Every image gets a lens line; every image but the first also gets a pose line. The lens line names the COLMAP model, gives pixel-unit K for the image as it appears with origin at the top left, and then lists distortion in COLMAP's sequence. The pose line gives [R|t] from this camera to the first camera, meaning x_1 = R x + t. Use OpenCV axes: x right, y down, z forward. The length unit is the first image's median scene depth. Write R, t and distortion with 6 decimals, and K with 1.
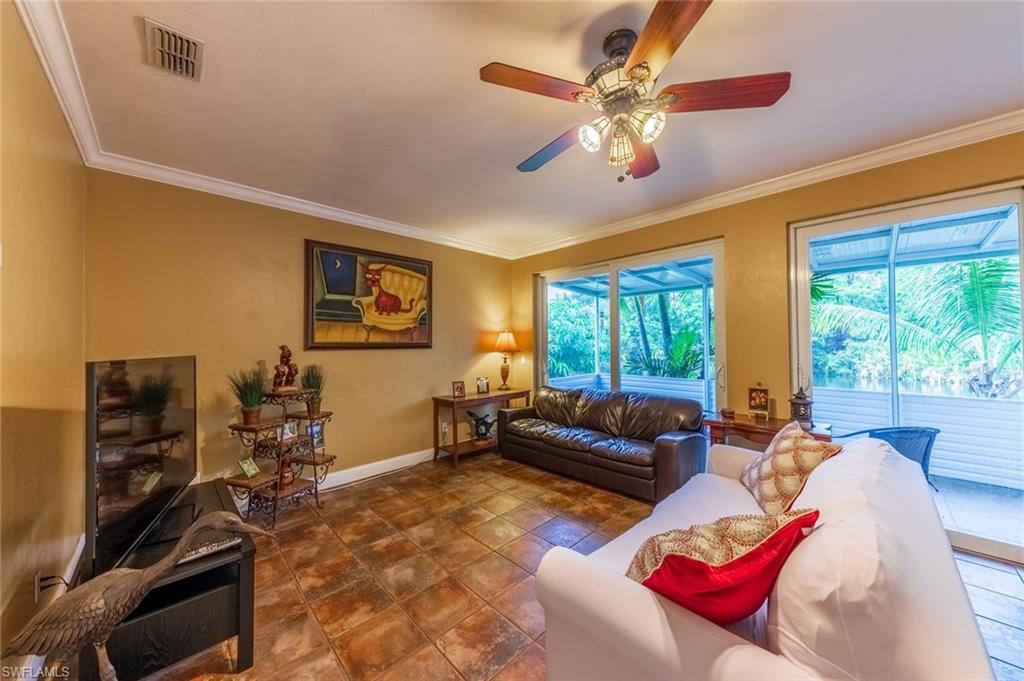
lens RADIAL K [[350.7, 0, 513.9], [0, 350.7, 338.2], [0, 0, 1]] dist [0.013606, -0.004599]
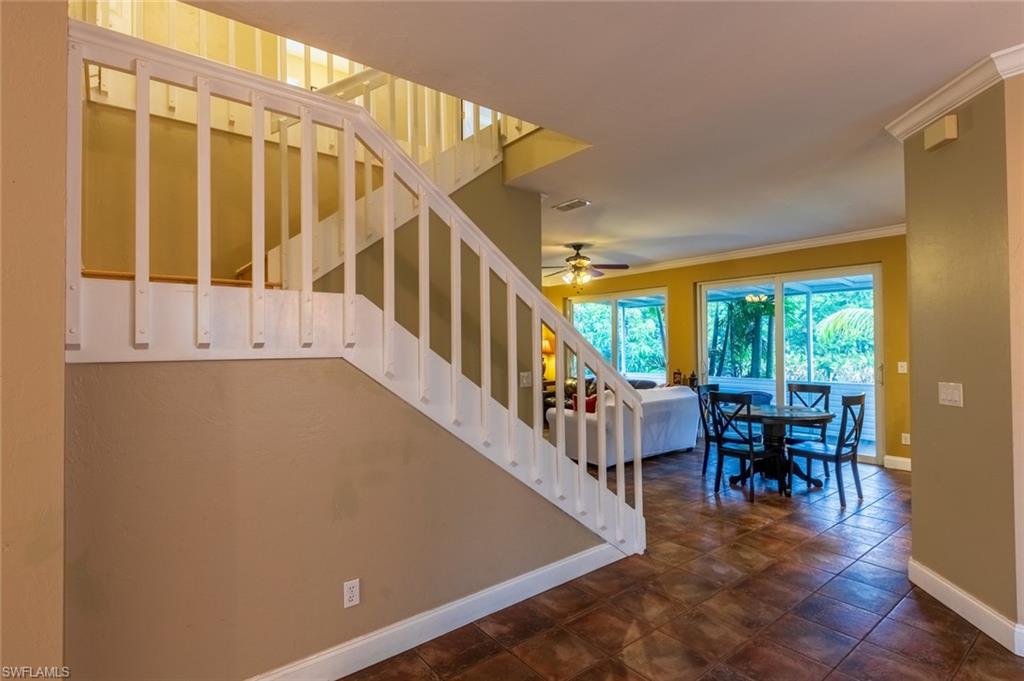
lens RADIAL K [[497.3, 0, 512.0], [0, 497.3, 340.5], [0, 0, 1]] dist [0.002823, 0.000203]
pose [[0.994197, -0.003854, -0.107508, 0.088048], [0.004373, 0.999980, 0.004593, -0.032014], [0.107489, -0.005036, 0.994194, -1.349732]]
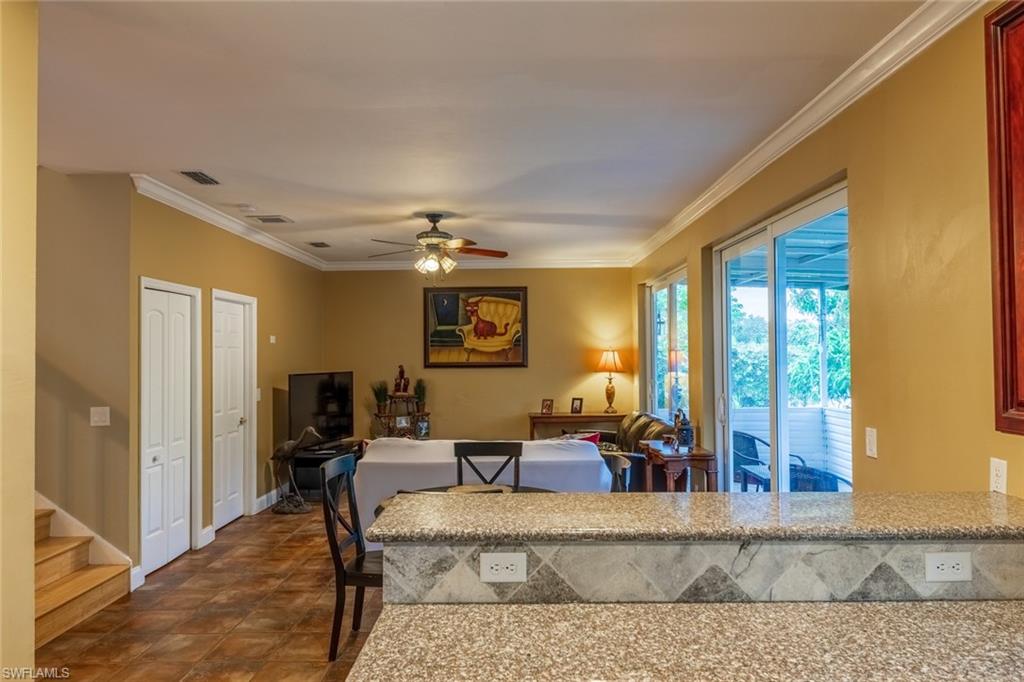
lens RADIAL K [[659.0, 0, 516.2], [0, 659.0, 338.3], [0, 0, 1]] dist [-0.004711, -0.005365]
pose [[0.714948, -0.013990, -0.699037, 1.346244], [0.015716, 0.999869, -0.003937, -0.061142], [0.699001, -0.008171, 0.715074, -0.544785]]
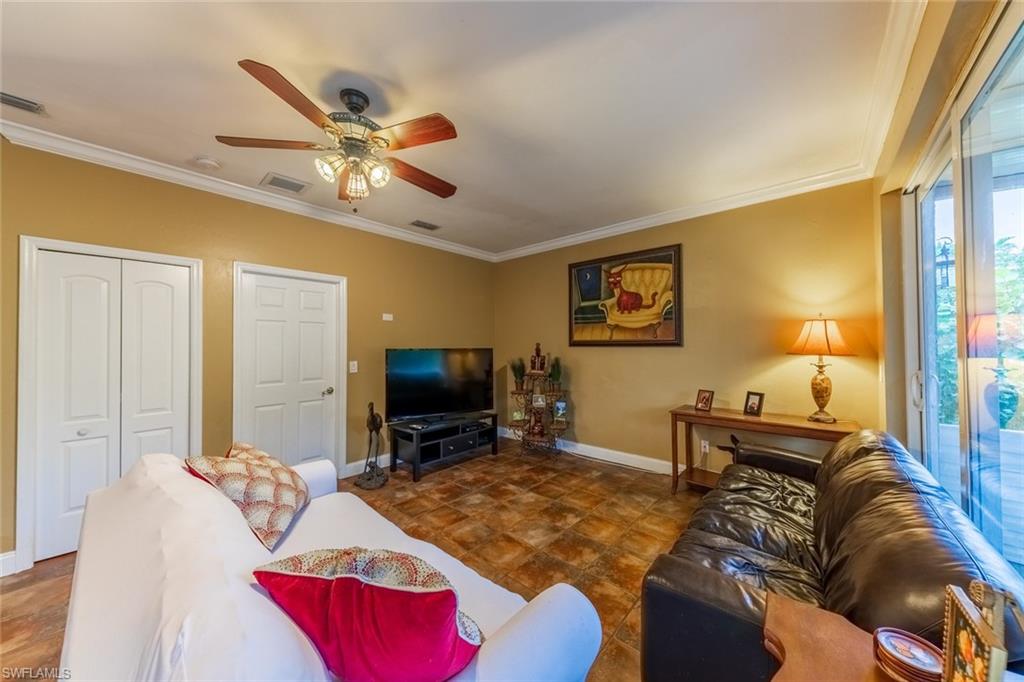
lens RADIAL K [[350.7, 0, 513.9], [0, 350.7, 338.7], [0, 0, 1]] dist [0.013606, -0.004599]
pose [[0.079611, -0.008479, -0.996790, 0.672565], [0.023022, 0.999713, -0.006665, 0.007750], [0.996560, -0.022417, 0.079783, 0.618264]]
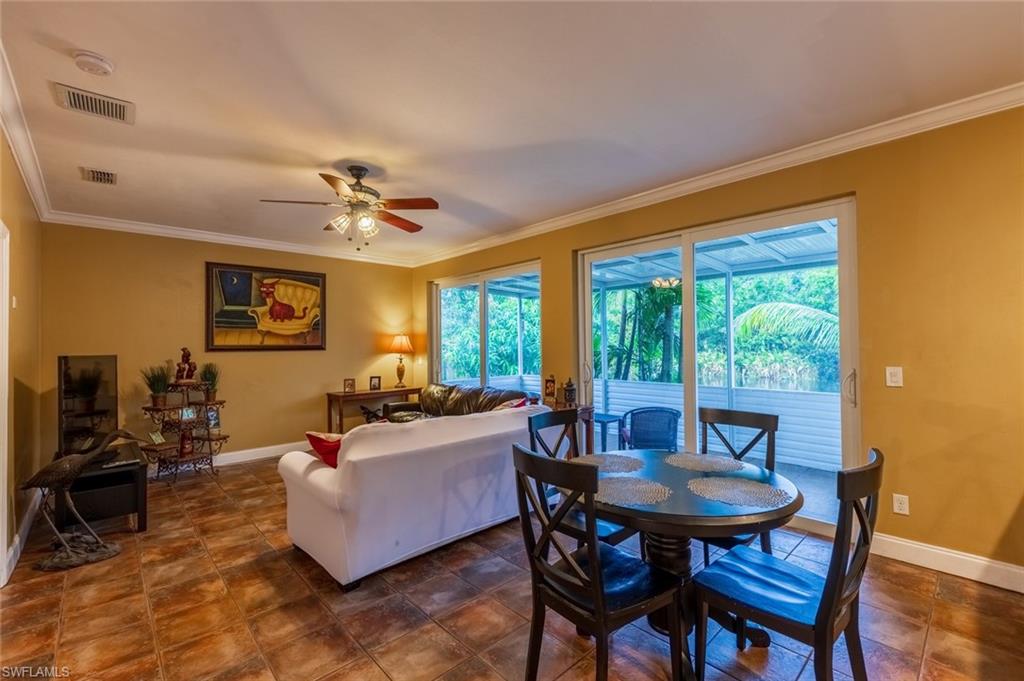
lens RADIAL K [[436.0, 0, 514.6], [0, 436.0, 338.6], [0, 0, 1]] dist [0.017459, -0.010804]
pose [[0.999867, -0.005015, -0.015534, 0.468823], [0.005020, 0.999987, 0.000271, -0.006266], [0.015533, -0.000349, 0.999879, -0.477557]]
